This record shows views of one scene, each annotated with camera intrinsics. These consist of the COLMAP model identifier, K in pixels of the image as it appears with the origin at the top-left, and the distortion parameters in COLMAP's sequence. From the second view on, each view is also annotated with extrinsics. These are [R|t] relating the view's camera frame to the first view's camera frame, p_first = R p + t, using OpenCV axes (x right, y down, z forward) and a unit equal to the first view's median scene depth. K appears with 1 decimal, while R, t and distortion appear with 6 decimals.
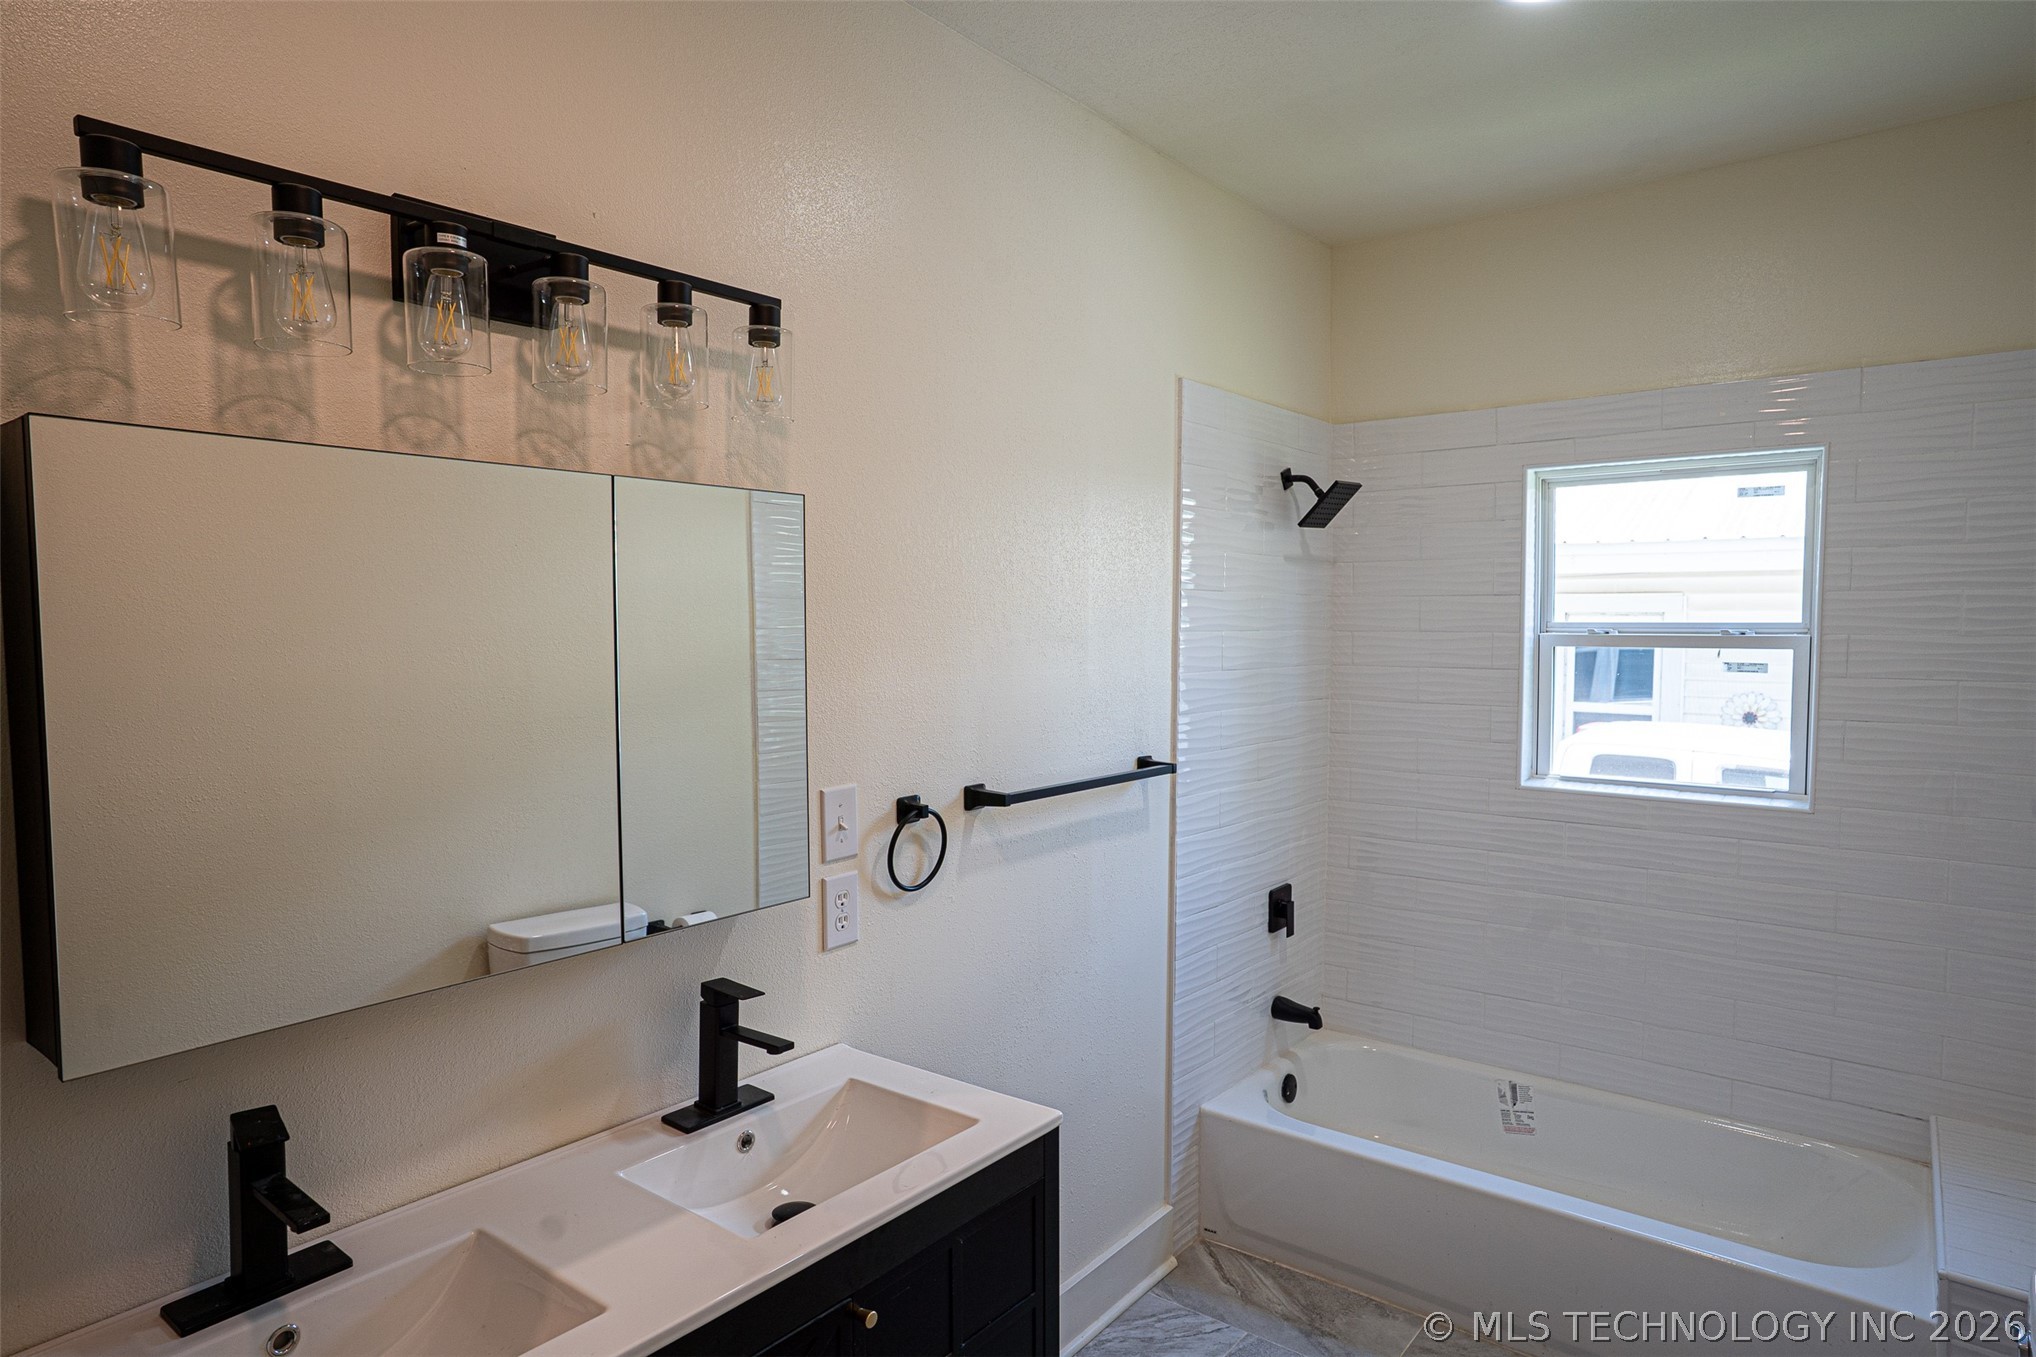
lens RADIAL K [[1162.7, 0, 1007.6], [0, 1162.7, 678.9], [0, 0, 1]] dist [-0.055248, 0.020328]
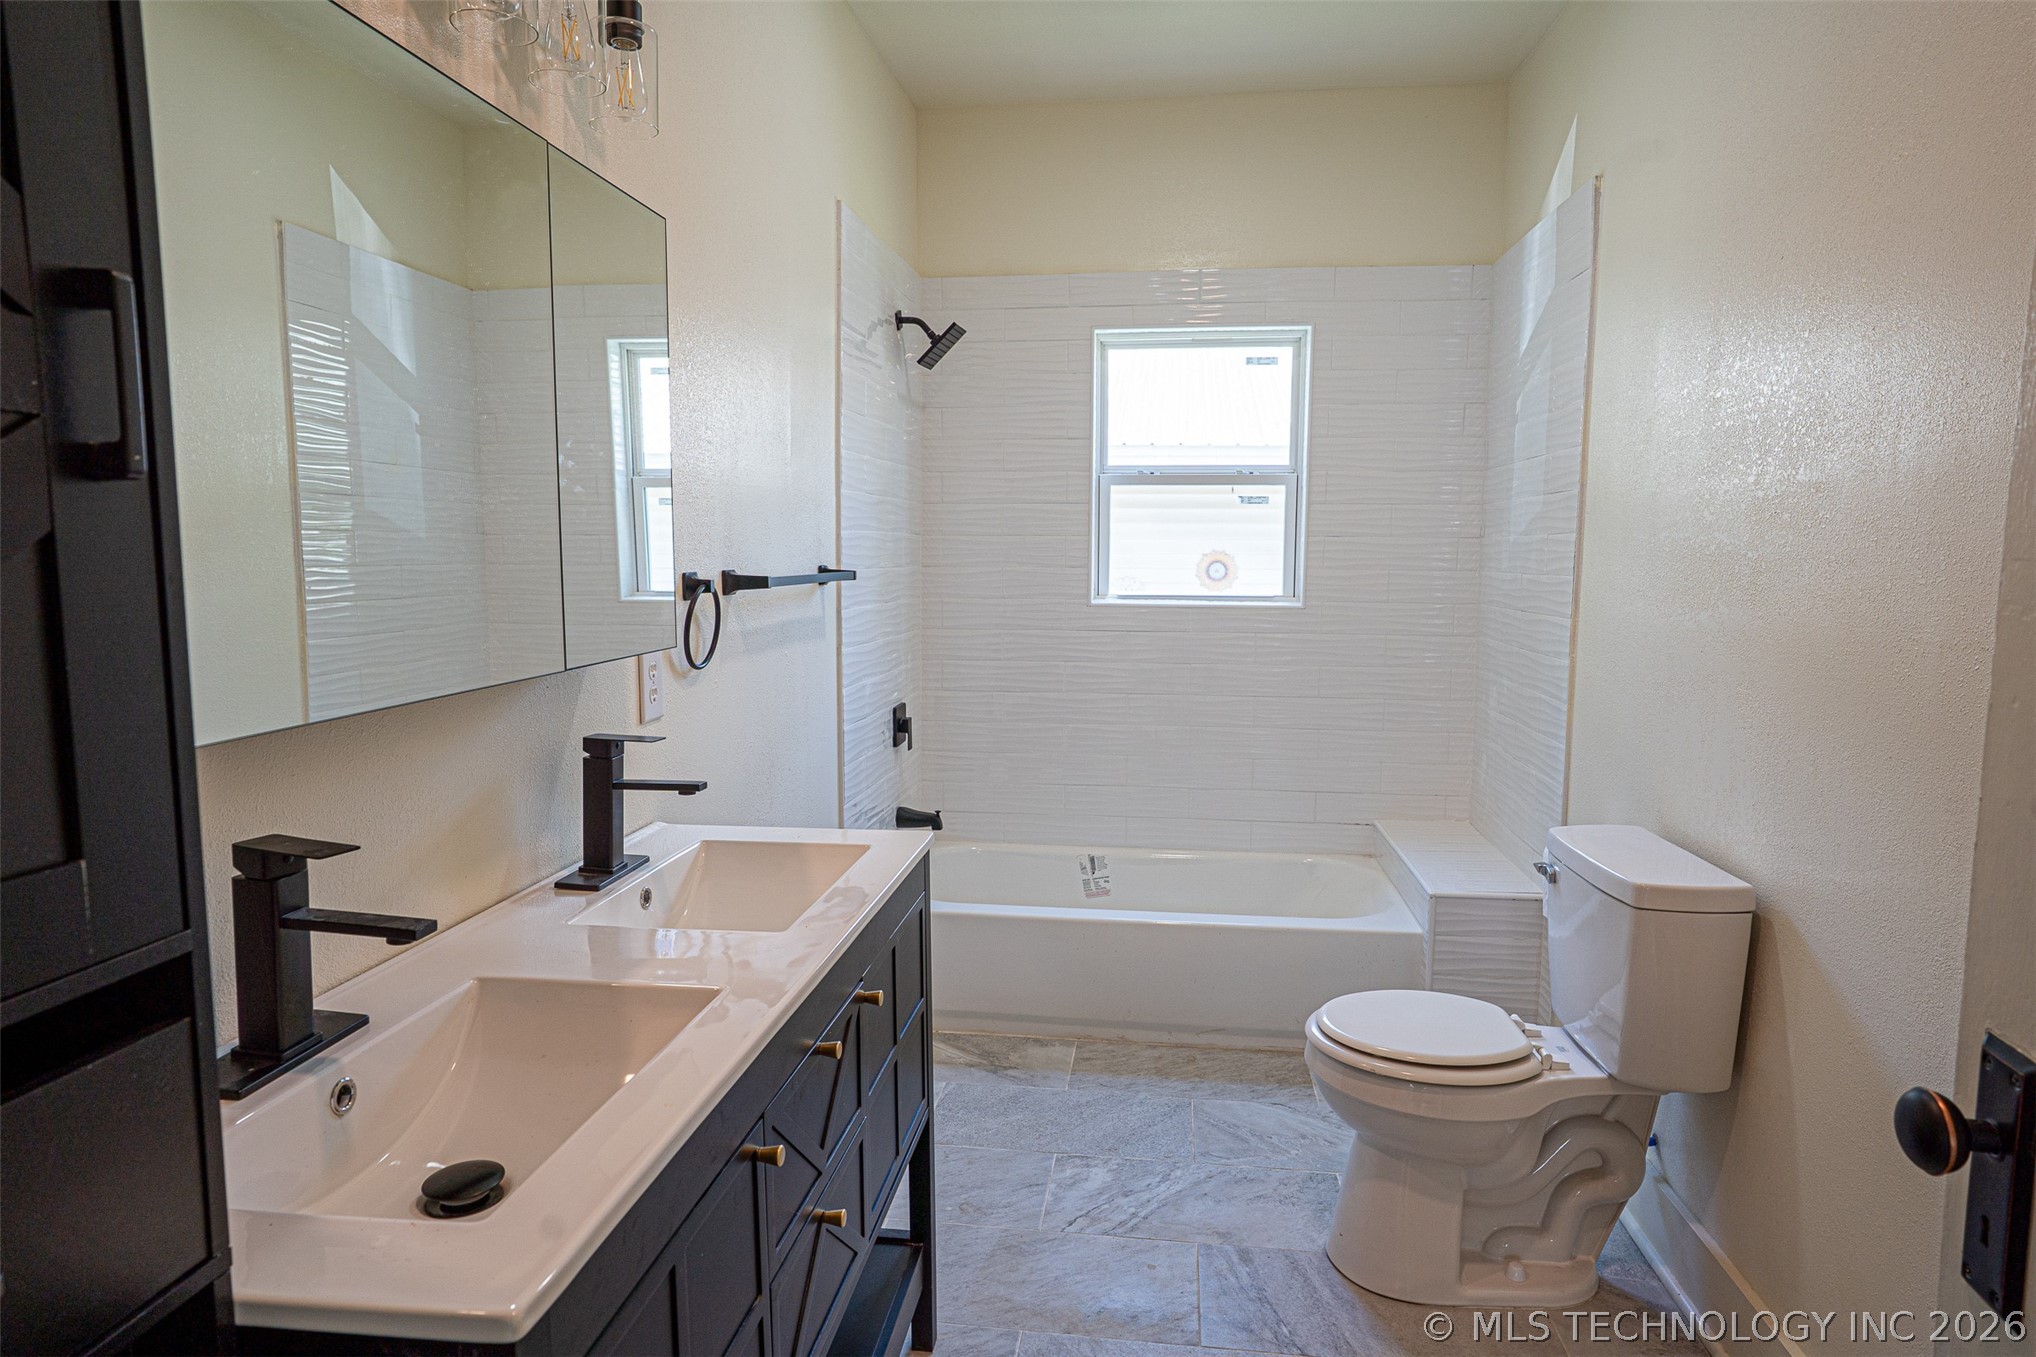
lens RADIAL K [[1162.7, 0, 1017.8], [0, 1162.7, 678.2], [0, 0, 1]] dist [-0.055248, 0.020328]
pose [[0.858699, -0.055619, 0.509453, -0.246532], [0.022219, 0.997199, 0.071419, 0.089886], [-0.511998, -0.050008, 0.857530, 0.018650]]
